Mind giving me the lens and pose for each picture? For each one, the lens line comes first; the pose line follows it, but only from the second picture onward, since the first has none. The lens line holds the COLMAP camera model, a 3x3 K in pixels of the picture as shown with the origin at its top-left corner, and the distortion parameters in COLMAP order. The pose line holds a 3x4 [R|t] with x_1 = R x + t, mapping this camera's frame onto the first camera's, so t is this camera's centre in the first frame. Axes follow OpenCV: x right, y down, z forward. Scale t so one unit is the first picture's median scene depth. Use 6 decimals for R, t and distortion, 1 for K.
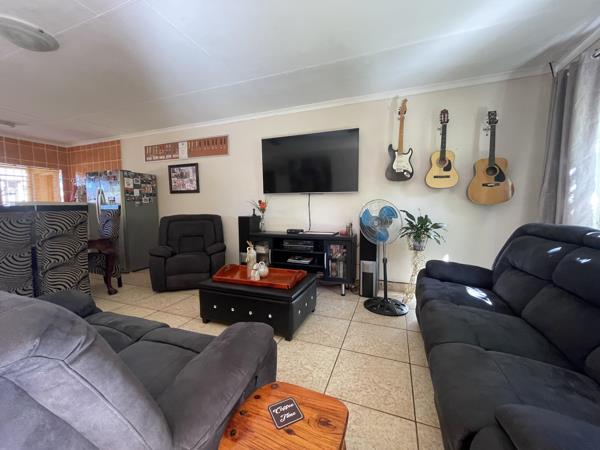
lens RADIAL K [[242.5, 0, 299.4], [0, 242.5, 225.1], [0, 0, 1]] dist [-0.001710, -0.000648]
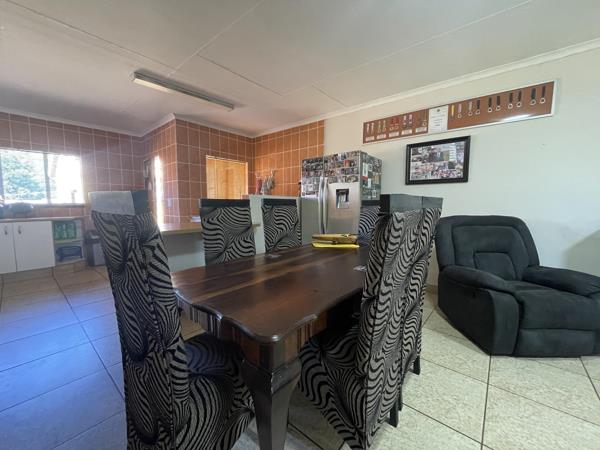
lens RADIAL K [[242.5, 0, 299.4], [0, 242.5, 225.1], [0, 0, 1]] dist [-0.001710, -0.000648]
pose [[0.946284, 0.035868, -0.321342, -0.631395], [-0.032125, 0.999340, 0.016944, -0.013897], [0.321738, -0.005710, 0.946812, 0.237483]]
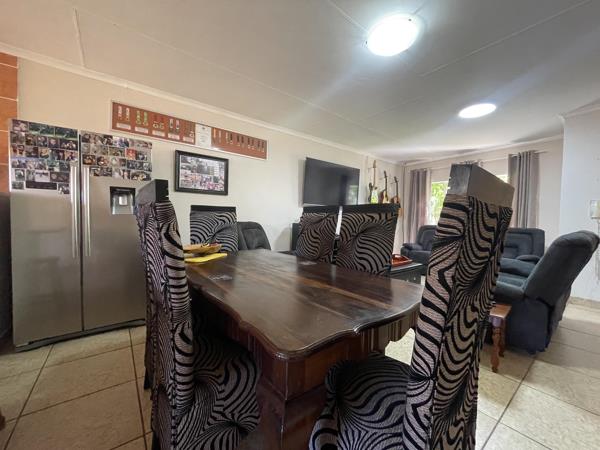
lens RADIAL K [[242.5, 0, 299.4], [0, 242.5, 225.1], [0, 0, 1]] dist [-0.001710, -0.000648]
pose [[0.517455, -0.004252, 0.855700, -0.989449], [0.043897, 0.998803, -0.021583, -0.005730], [-0.854584, 0.048731, 0.517022, 0.379599]]
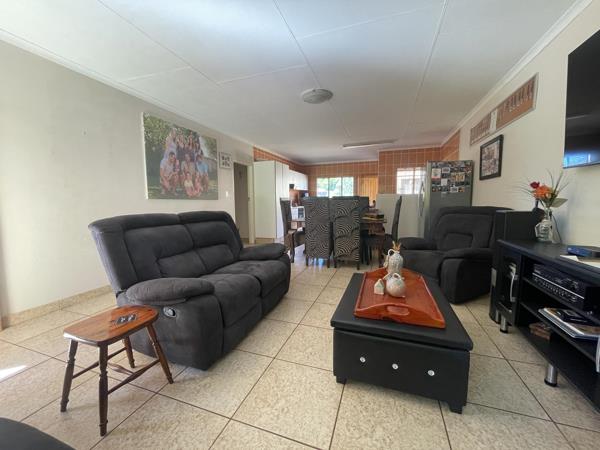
lens RADIAL K [[242.5, 0, 299.4], [0, 242.5, 225.1], [0, 0, 1]] dist [-0.001710, -0.000648]
pose [[0.027498, 0.107008, -0.993878, 0.297824], [-0.070289, 0.992000, 0.104861, -0.024749], [0.997148, 0.066975, 0.034799, 0.396816]]
